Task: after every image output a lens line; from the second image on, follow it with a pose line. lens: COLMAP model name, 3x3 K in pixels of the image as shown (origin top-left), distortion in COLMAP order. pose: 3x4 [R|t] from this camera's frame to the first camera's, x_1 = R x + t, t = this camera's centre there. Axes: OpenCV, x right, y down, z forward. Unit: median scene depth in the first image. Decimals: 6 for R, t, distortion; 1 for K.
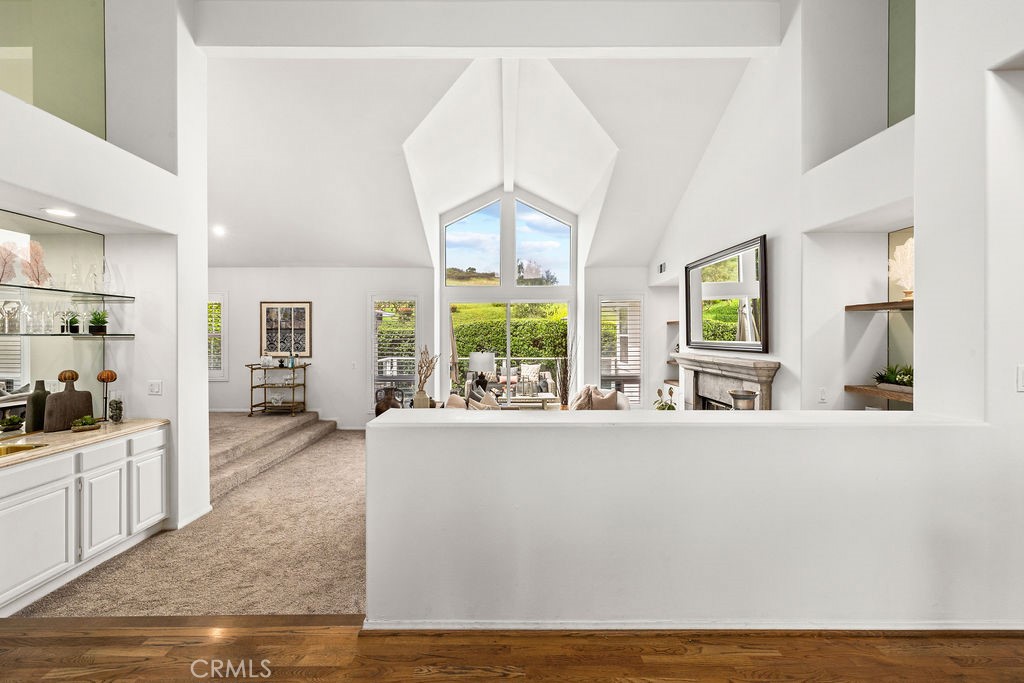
lens RADIAL K [[433.3, 0, 504.4], [0, 433.3, 338.0], [0, 0, 1]] dist [0.000733, -0.000046]
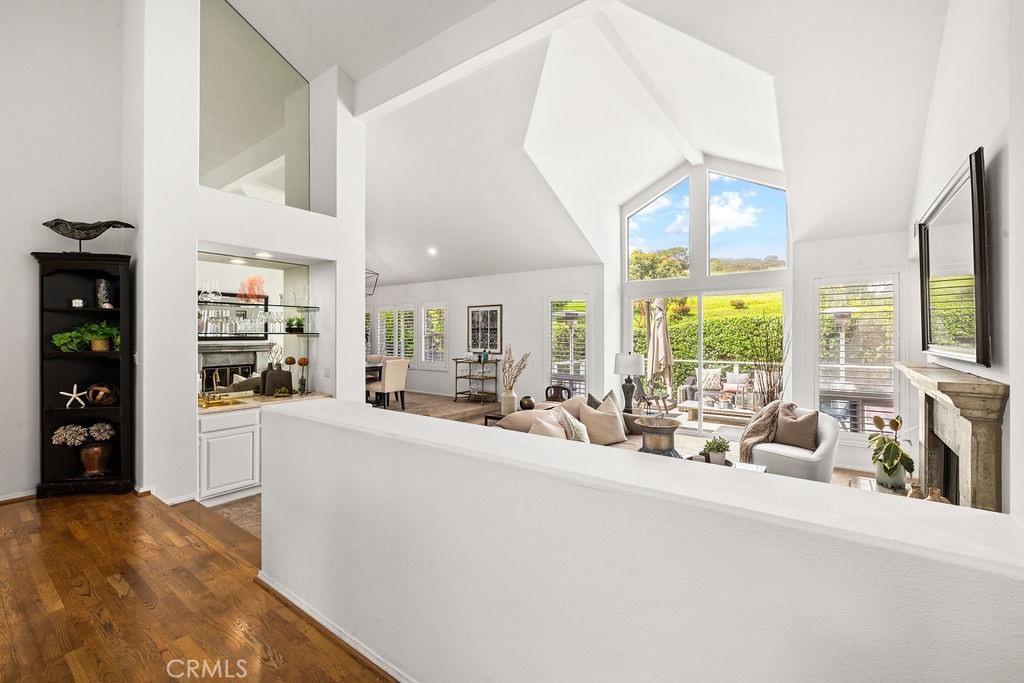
lens RADIAL K [[433.3, 0, 512.8], [0, 433.3, 334.9], [0, 0, 1]] dist [0.000733, -0.000046]
pose [[0.800566, 0.000614, -0.599244, 0.252661], [-0.004318, 0.999979, -0.004744, 0.000247], [0.599229, 0.006386, 0.800552, 0.118976]]
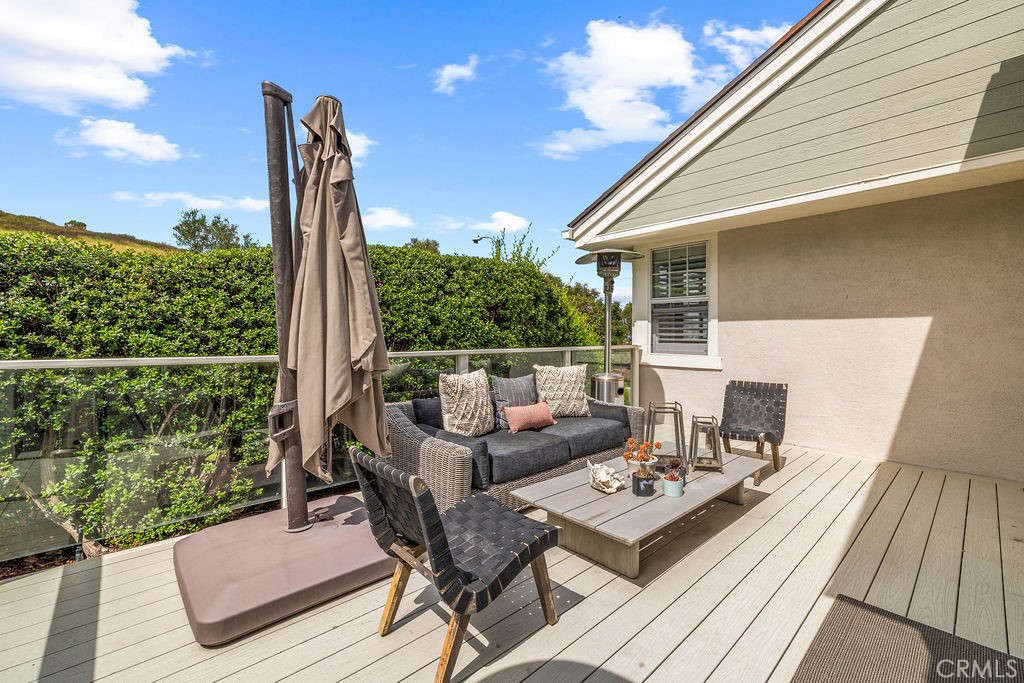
lens RADIAL K [[433.3, 0, 513.2], [0, 433.3, 339.4], [0, 0, 1]] dist [0.000733, -0.000046]
pose [[0.745331, -0.007173, 0.666656, -0.326525], [-0.000843, 0.999931, 0.011702, 0.054174], [-0.666694, -0.009284, 0.745274, 1.162510]]
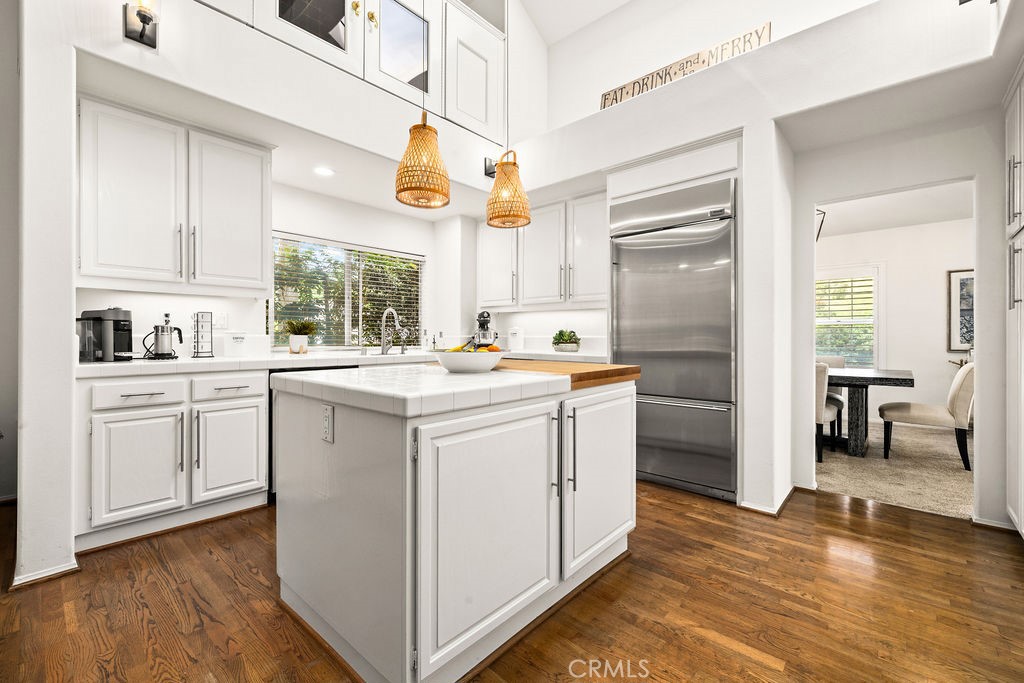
lens RADIAL K [[433.3, 0, 510.3], [0, 433.3, 337.0], [0, 0, 1]] dist [0.000733, -0.000046]
pose [[0.736108, 0.003122, -0.676857, -0.611570], [-0.003783, 0.999993, 0.000498, 0.024585], [0.676853, 0.002194, 0.736115, 0.016716]]
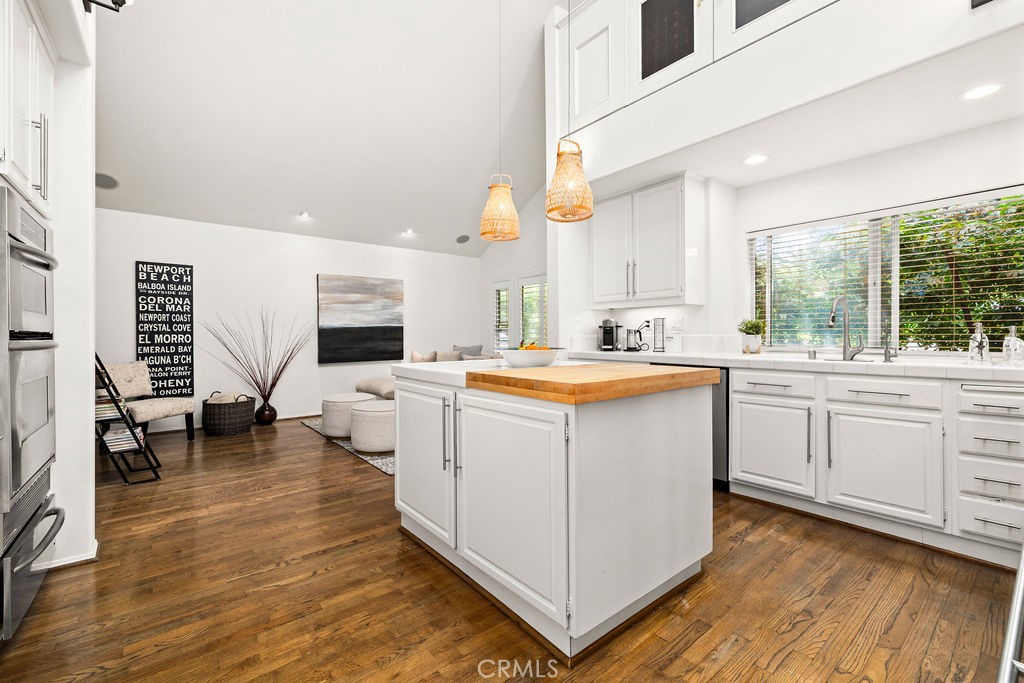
lens RADIAL K [[433.3, 0, 509.9], [0, 433.3, 337.5], [0, 0, 1]] dist [0.000733, -0.000046]
pose [[-0.787426, 0.004985, -0.616389, -0.611228], [0.002008, 0.999983, 0.005522, 0.023283], [0.616406, 0.003111, -0.787422, 0.429687]]
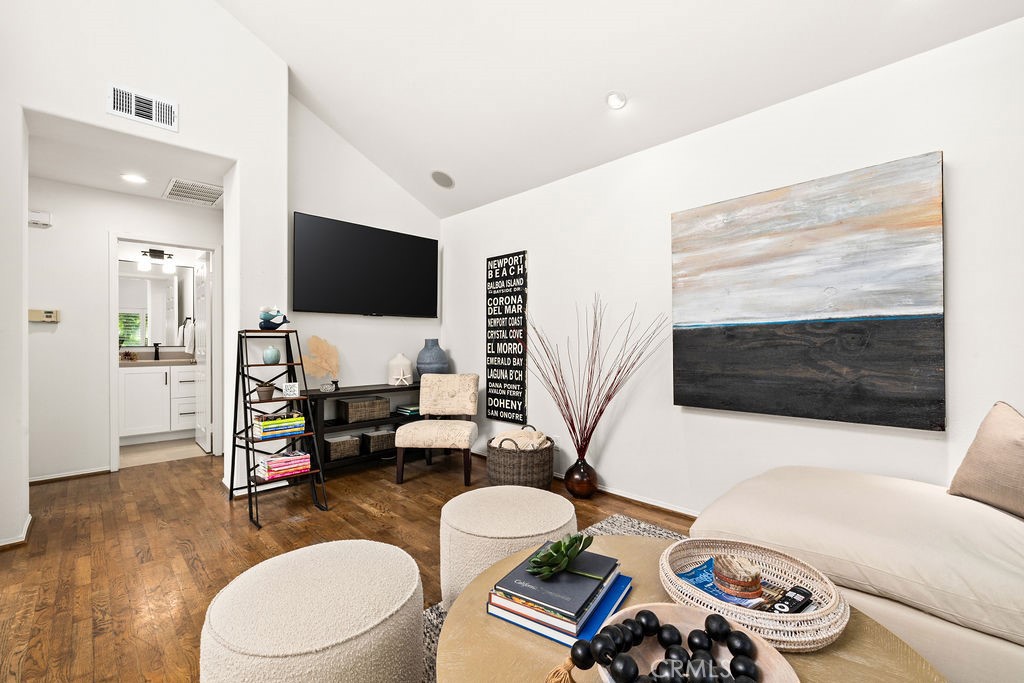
lens RADIAL K [[433.3, 0, 515.8], [0, 433.3, 343.6], [0, 0, 1]] dist [0.000733, -0.000046]
pose [[-0.694467, -0.000223, 0.719524, -1.005039], [0.000279, 1.000000, 0.000579, 0.021840], [-0.719524, 0.000602, -0.694467, -0.062280]]
